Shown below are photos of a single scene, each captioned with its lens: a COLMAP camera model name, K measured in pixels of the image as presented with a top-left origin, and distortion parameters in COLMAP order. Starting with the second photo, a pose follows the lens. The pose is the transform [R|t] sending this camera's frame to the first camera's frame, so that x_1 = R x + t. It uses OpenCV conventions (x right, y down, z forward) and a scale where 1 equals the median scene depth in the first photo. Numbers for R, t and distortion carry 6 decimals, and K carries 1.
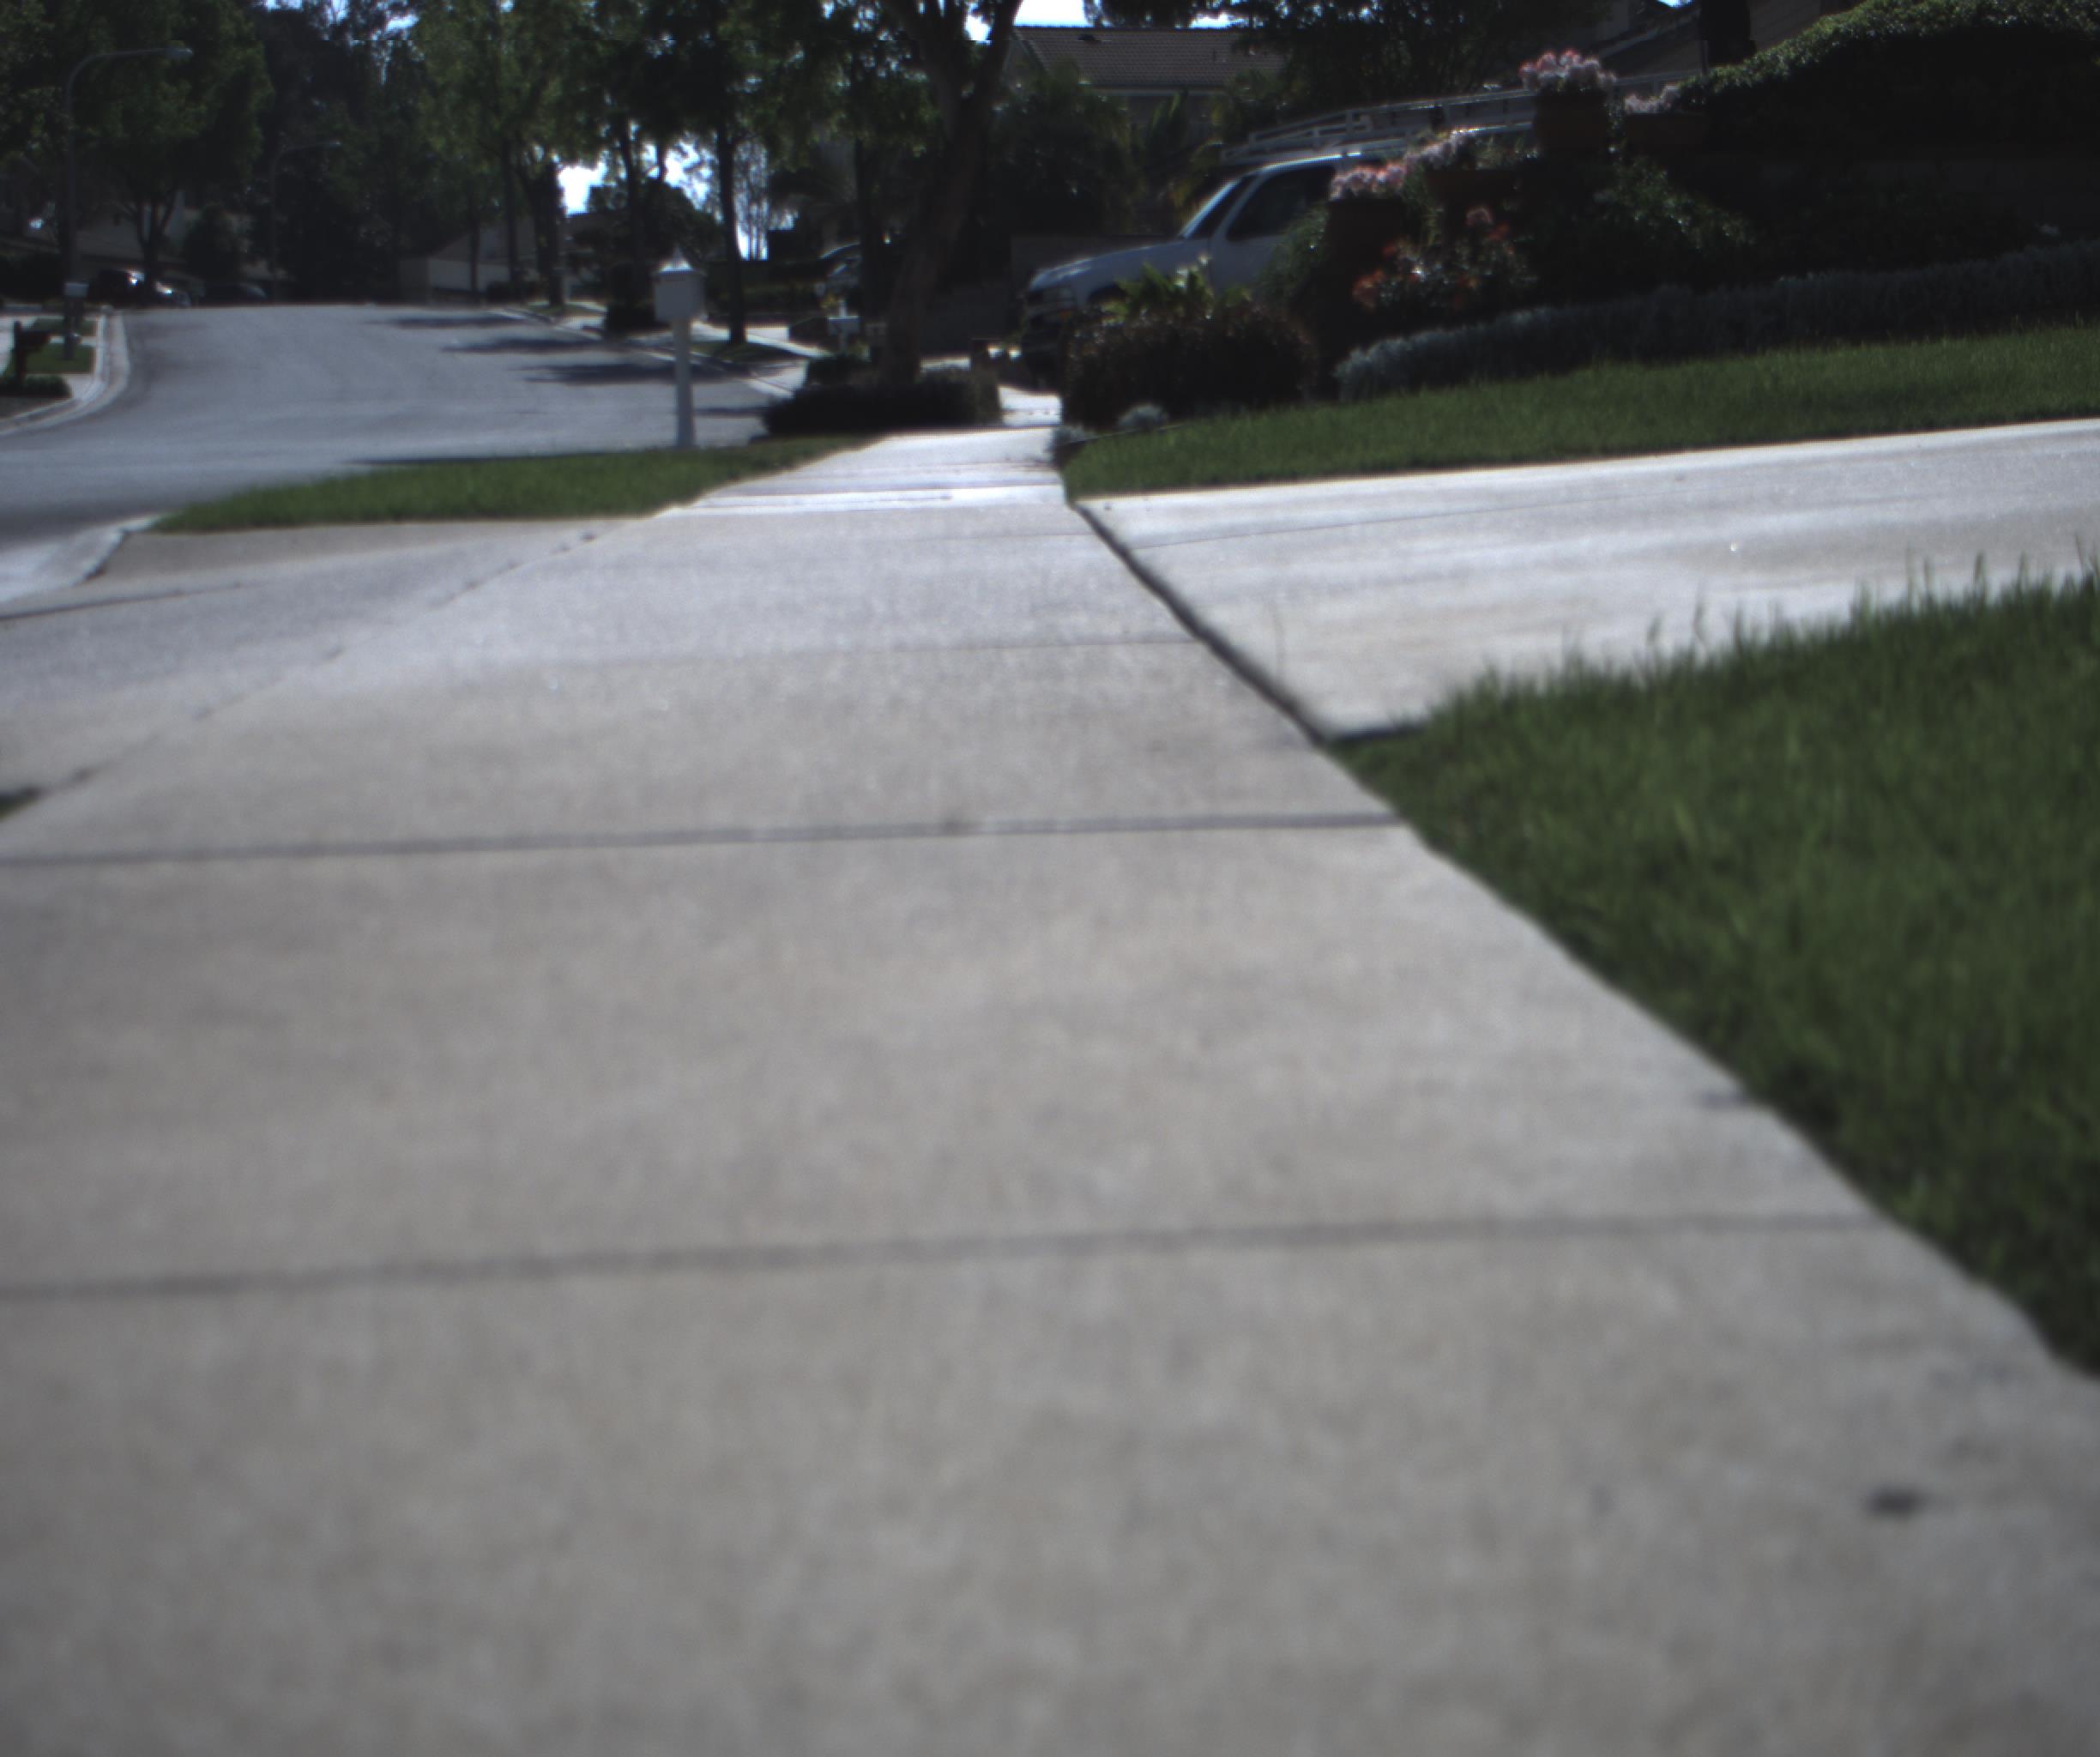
lens RADIAL K [[3901.3, 0, 1050.0], [0, 3901.3, 878.5], [0, 0, 1]] dist [-0.180747, 0.822068]
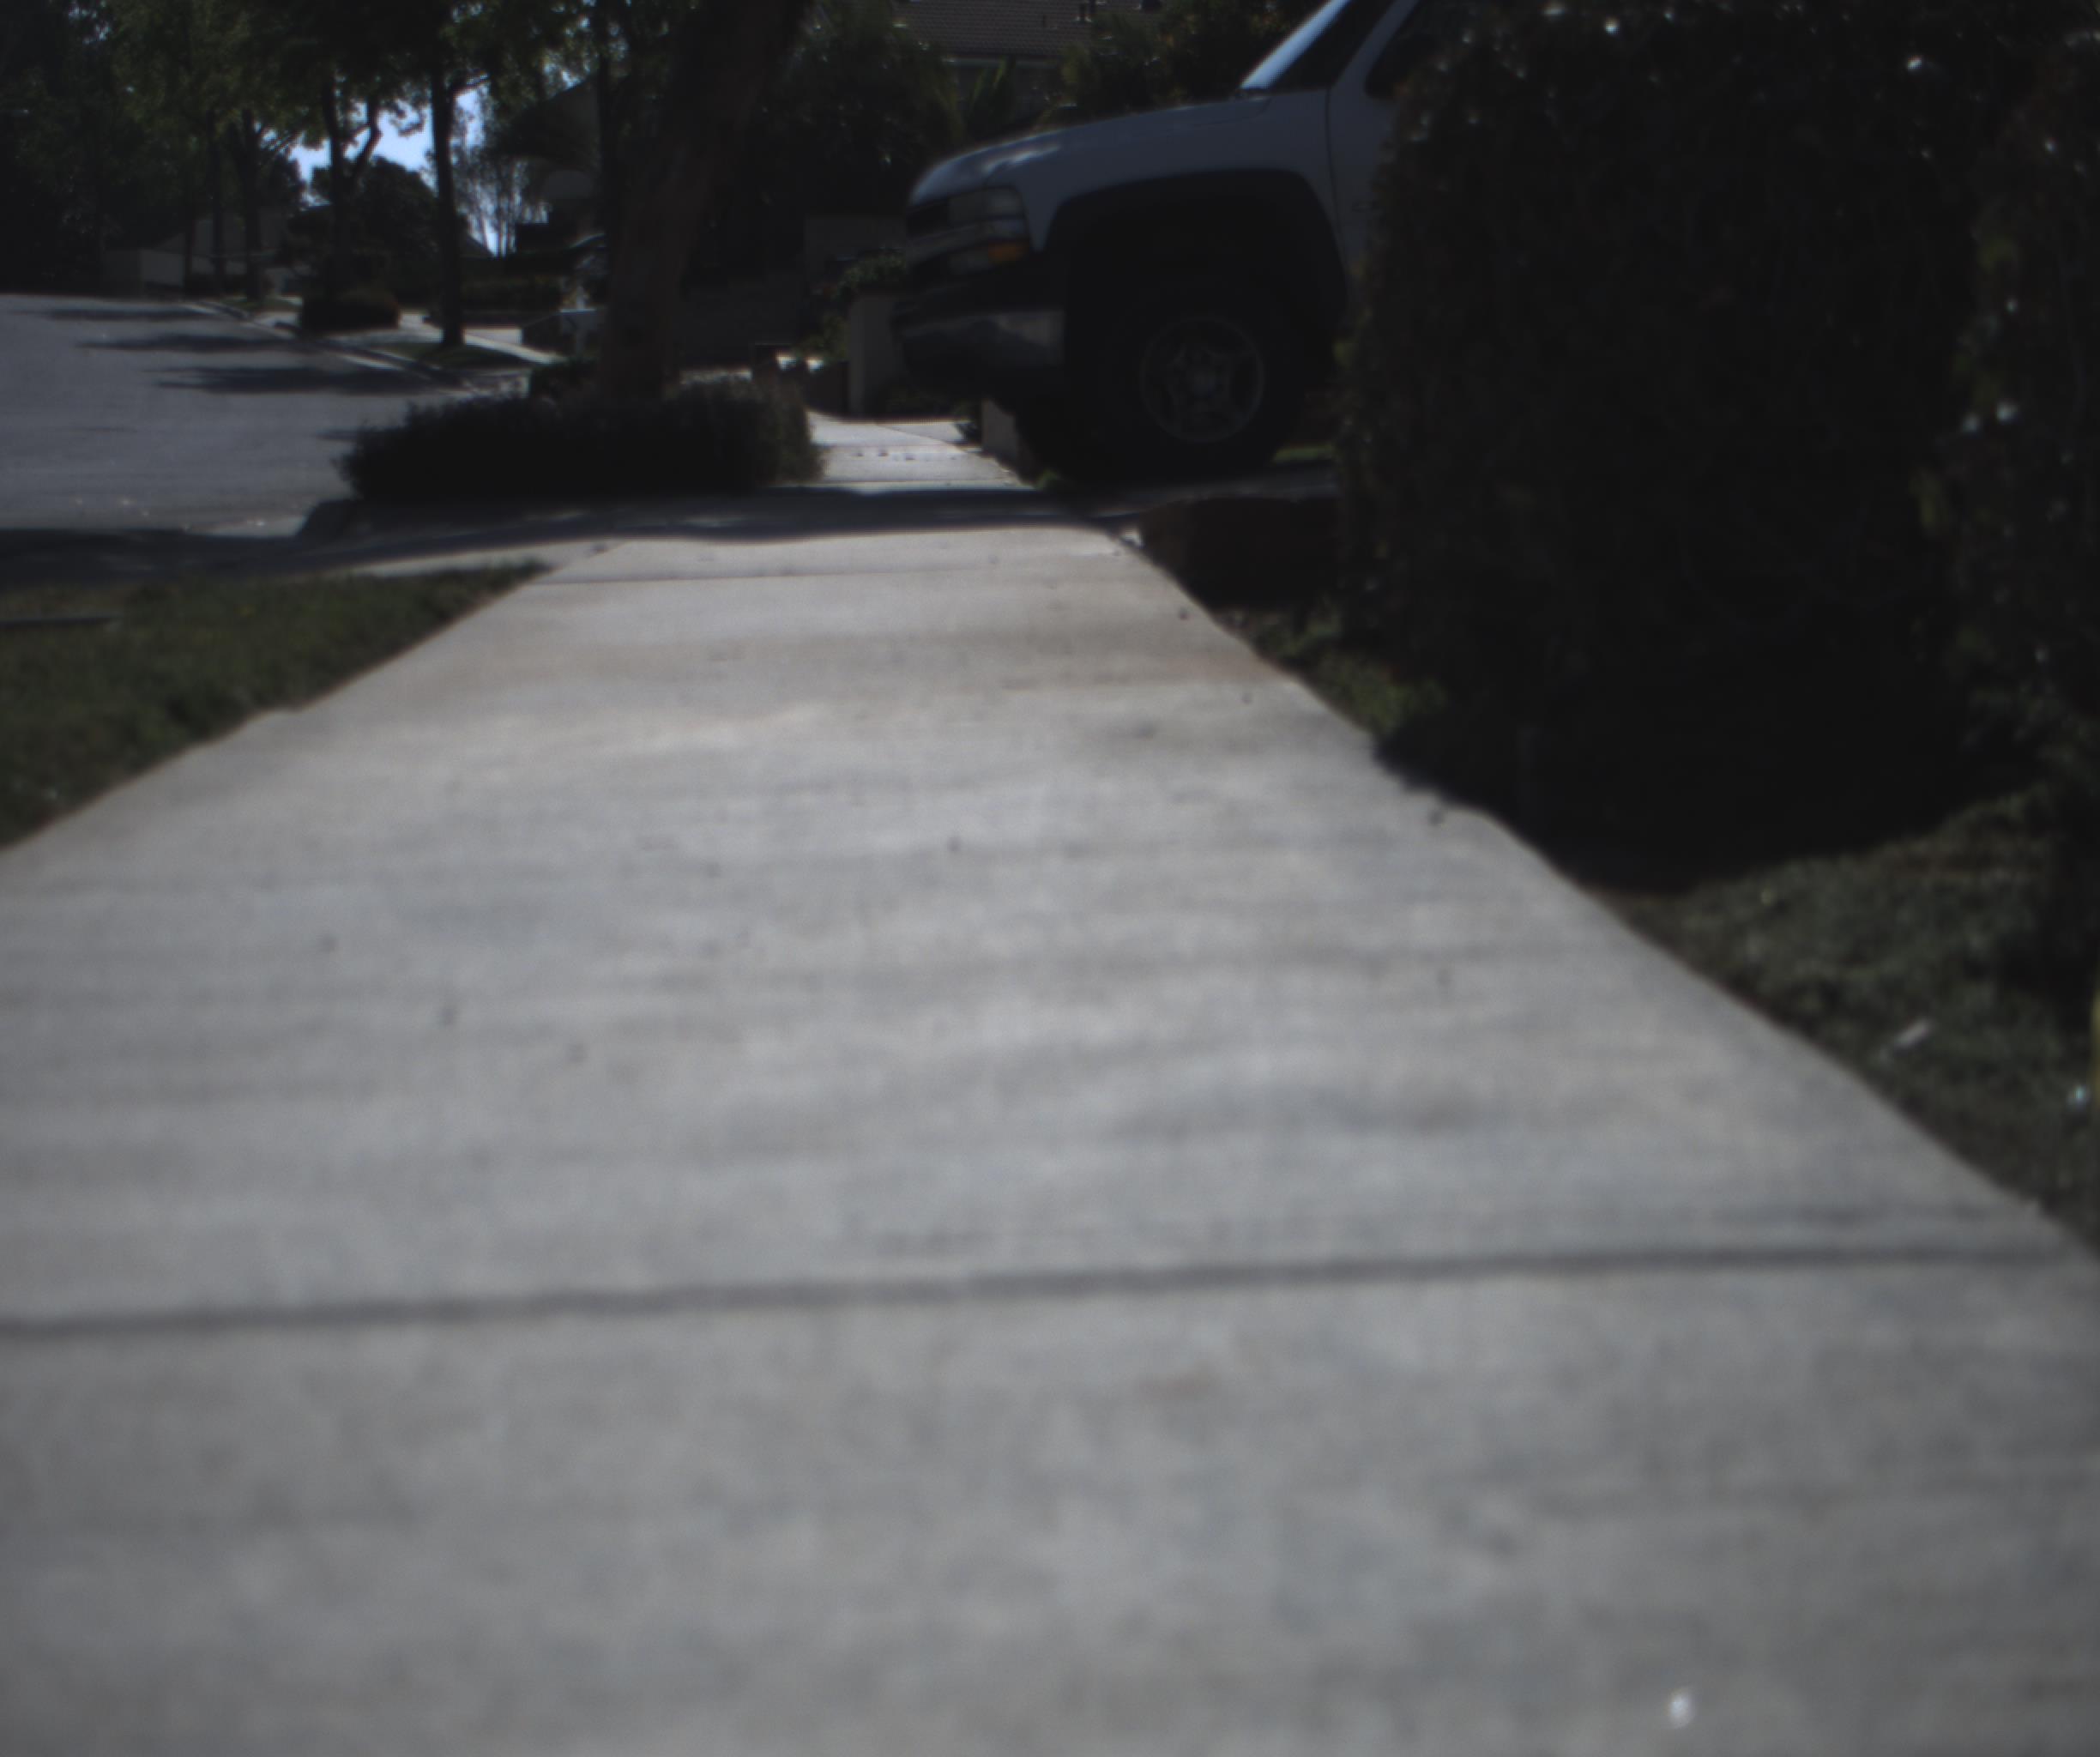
lens RADIAL K [[3901.3, 0, 1050.0], [0, 3901.3, 878.5], [0, 0, 1]] dist [-0.180747, 0.822068]
pose [[0.997981, 0.016941, 0.061211, -0.005987], [-0.016556, 0.999840, -0.006791, -0.026219], [-0.061316, 0.005764, 0.998102, 0.206369]]
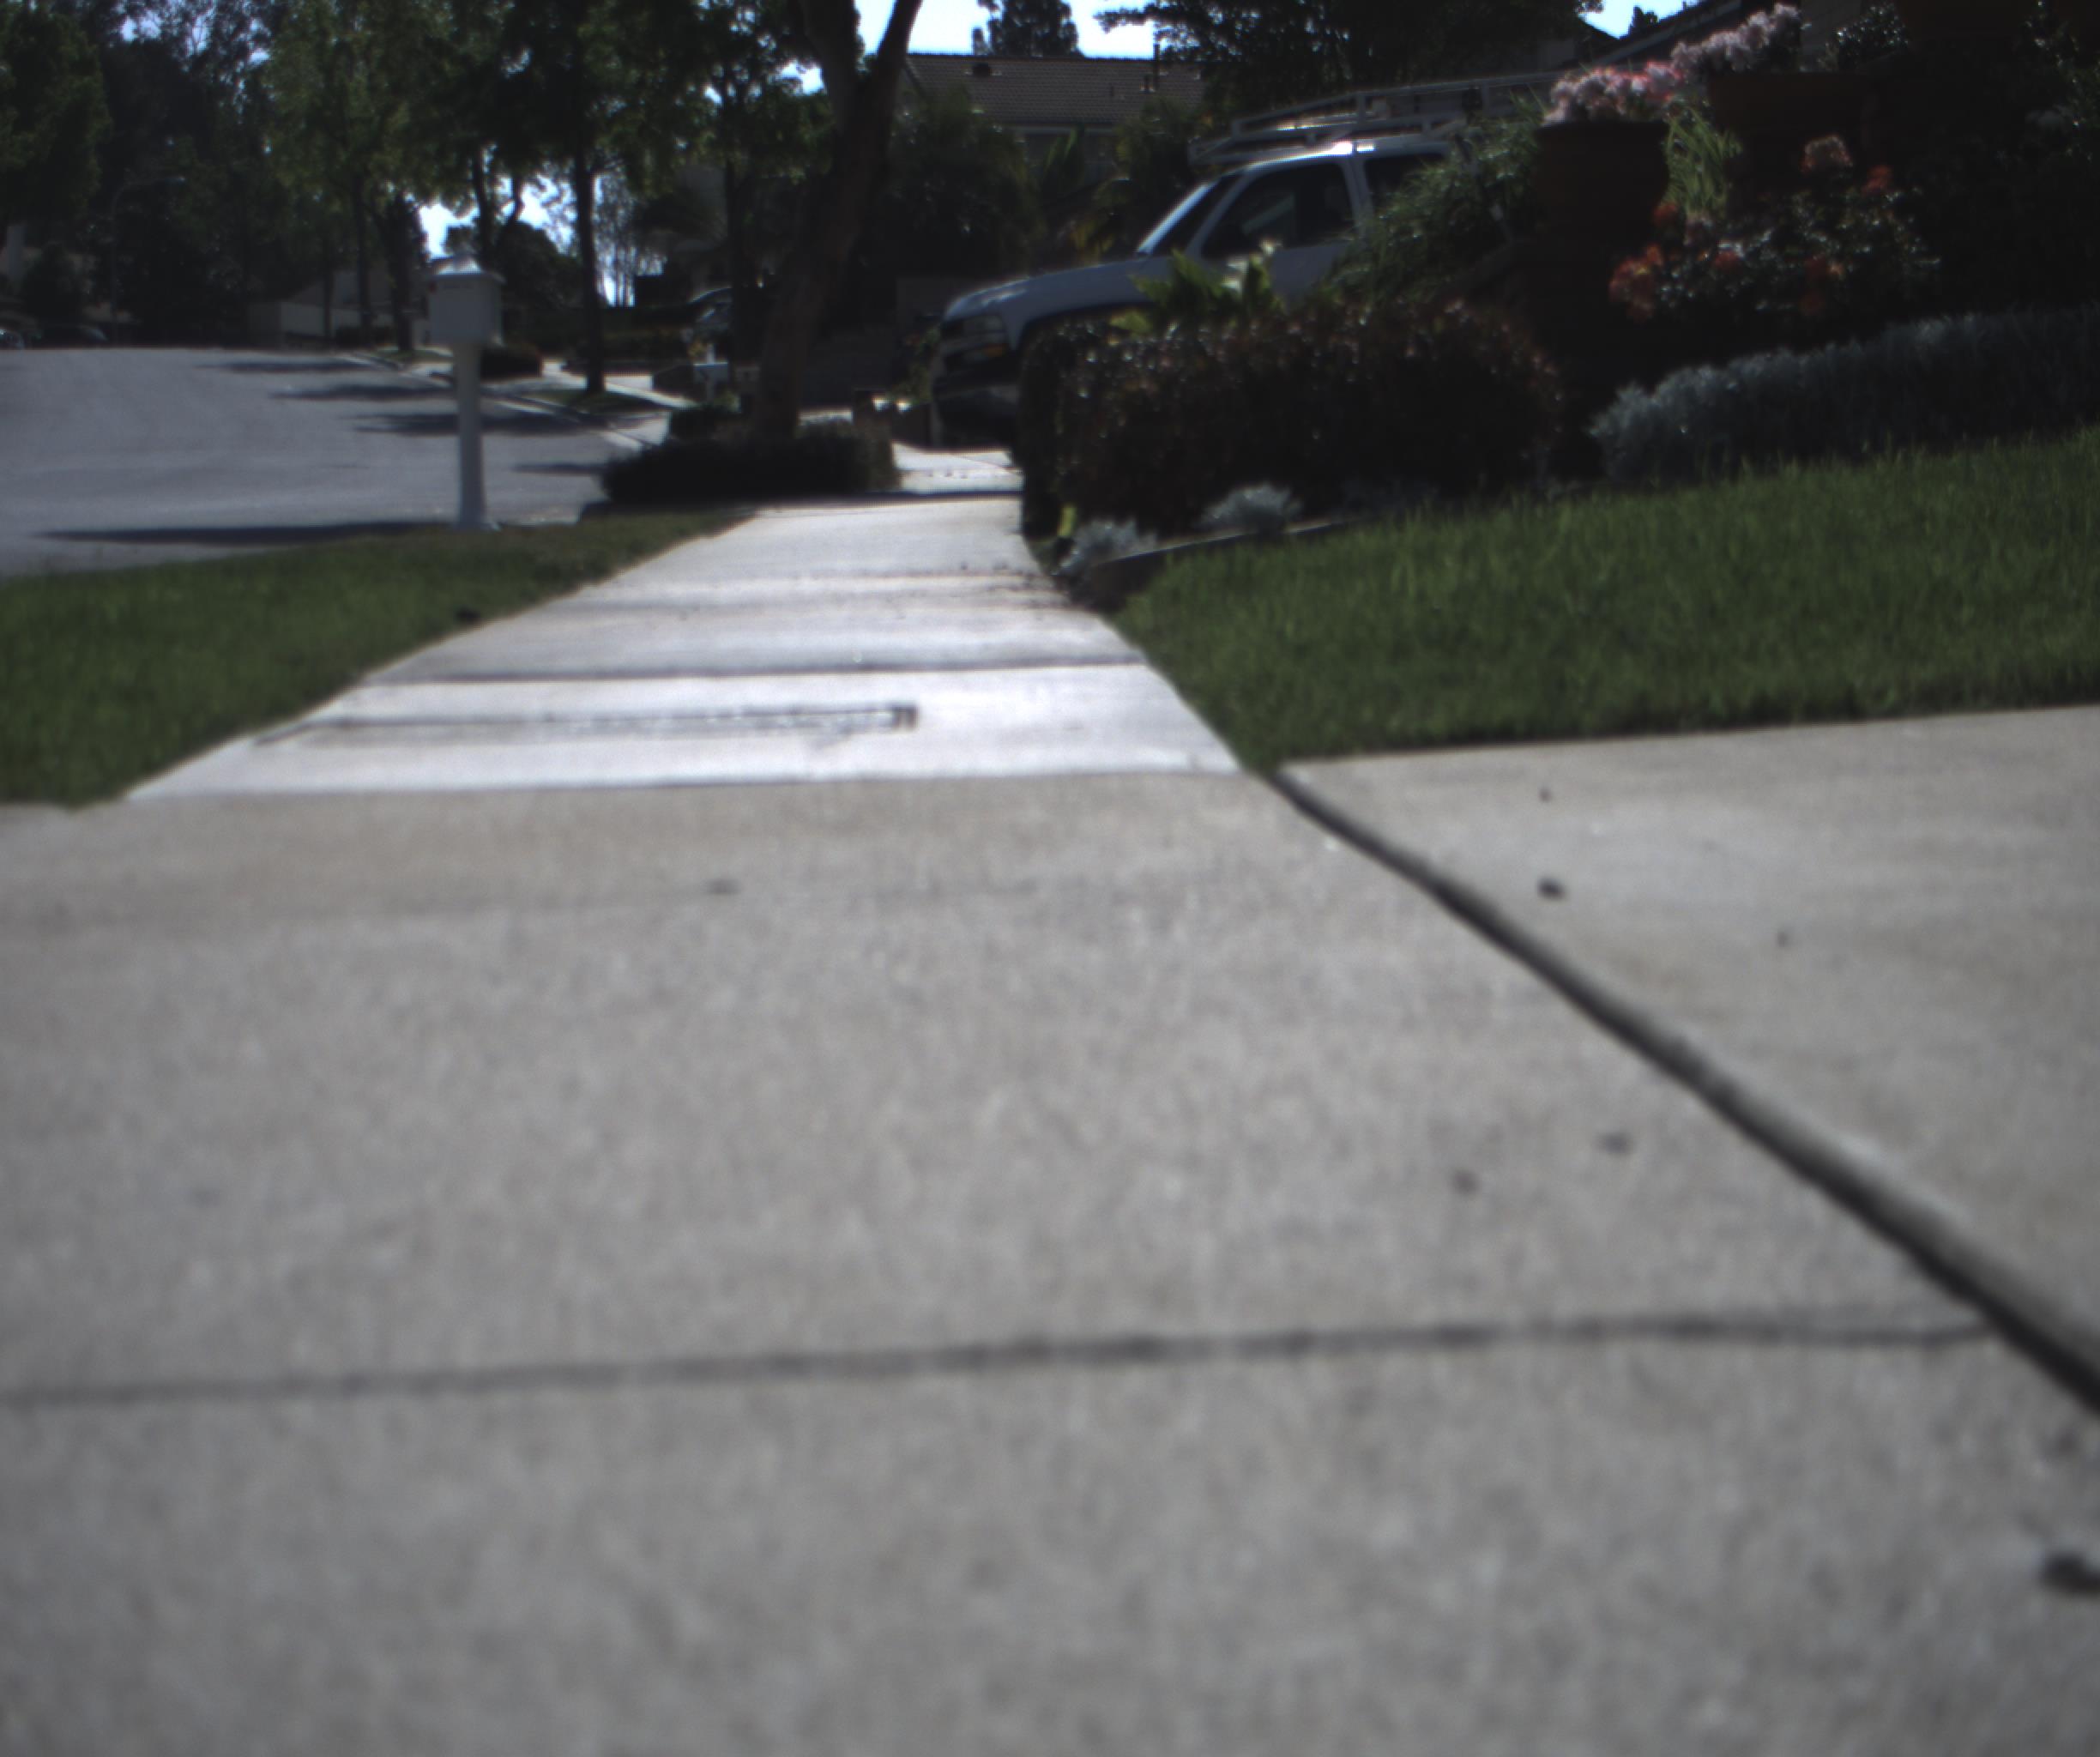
lens RADIAL K [[3901.3, 0, 1050.0], [0, 3901.3, 878.5], [0, 0, 1]] dist [-0.180747, 0.822068]
pose [[0.999408, 0.006836, 0.033704, -0.003649], [-0.006351, 0.999875, -0.014491, -0.010869], [-0.033799, 0.014268, 0.999327, 0.085038]]
